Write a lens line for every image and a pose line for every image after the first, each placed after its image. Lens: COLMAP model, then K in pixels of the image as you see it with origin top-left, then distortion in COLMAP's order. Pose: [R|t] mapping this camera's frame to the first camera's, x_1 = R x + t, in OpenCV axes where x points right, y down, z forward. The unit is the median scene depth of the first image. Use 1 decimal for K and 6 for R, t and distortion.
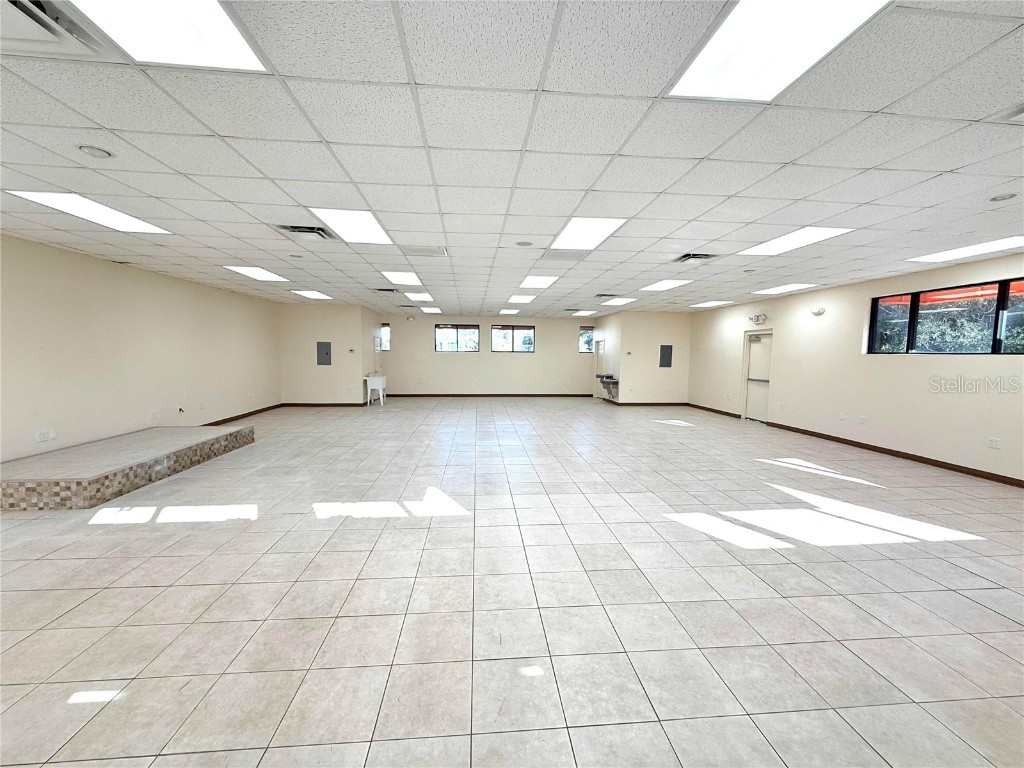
lens RADIAL K [[410.2, 0, 512.1], [0, 410.2, 388.3], [0, 0, 1]] dist [-0.001549, -0.000658]
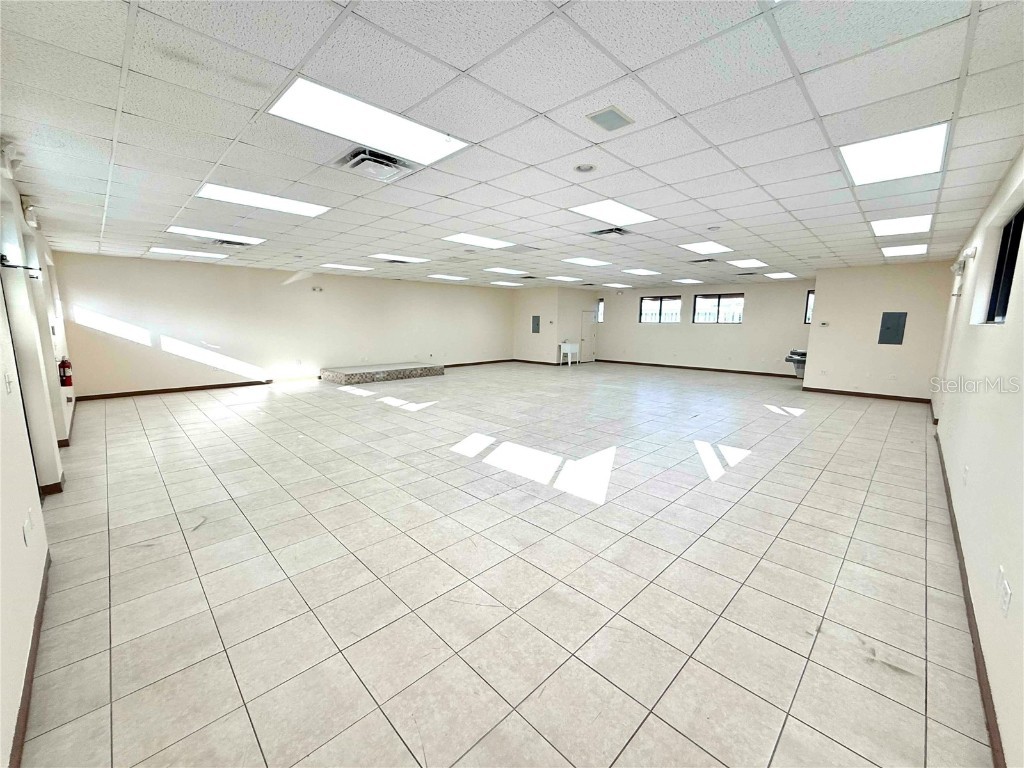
lens RADIAL K [[410.2, 0, 508.2], [0, 410.2, 386.1], [0, 0, 1]] dist [-0.001549, -0.000658]
pose [[0.637397, 0.113680, -0.762104, 0.995873], [-0.067142, 0.993489, 0.092040, -0.001887], [0.767605, -0.007497, 0.640880, 0.096863]]
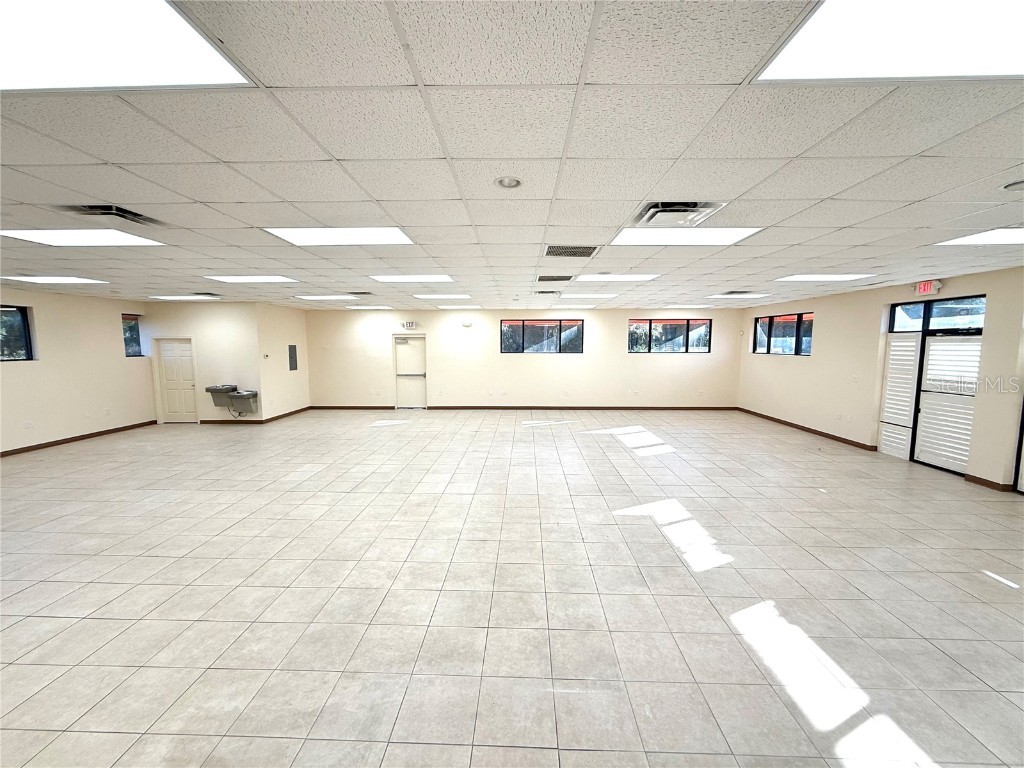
lens RADIAL K [[410.2, 0, 514.8], [0, 410.2, 384.5], [0, 0, 1]] dist [-0.001549, -0.000658]
pose [[0.115191, -0.107298, 0.987531, -0.875954], [0.086795, 0.991434, 0.097598, -0.130402], [-0.989544, 0.074470, 0.123518, 0.847668]]
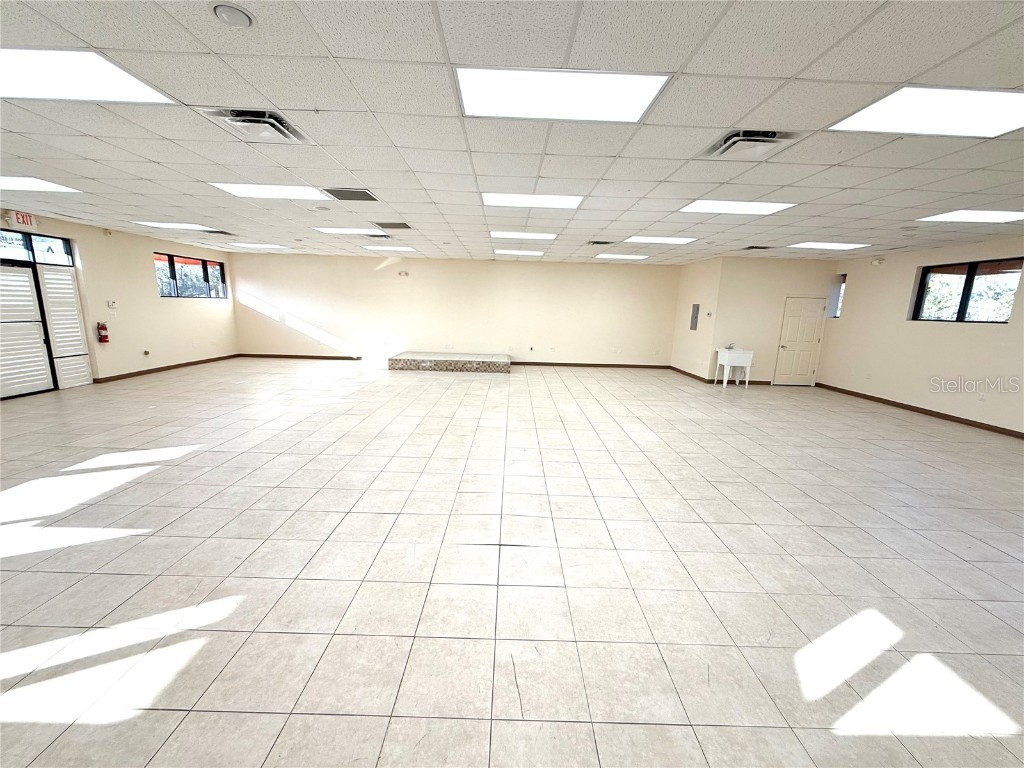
lens RADIAL K [[410.2, 0, 509.3], [0, 410.2, 379.5], [0, 0, 1]] dist [-0.001549, -0.000658]
pose [[-0.084491, 0.161535, -0.983244, 0.889232], [-0.117890, 0.978221, 0.170840, -0.105520], [0.989426, 0.130349, -0.063607, 1.226263]]
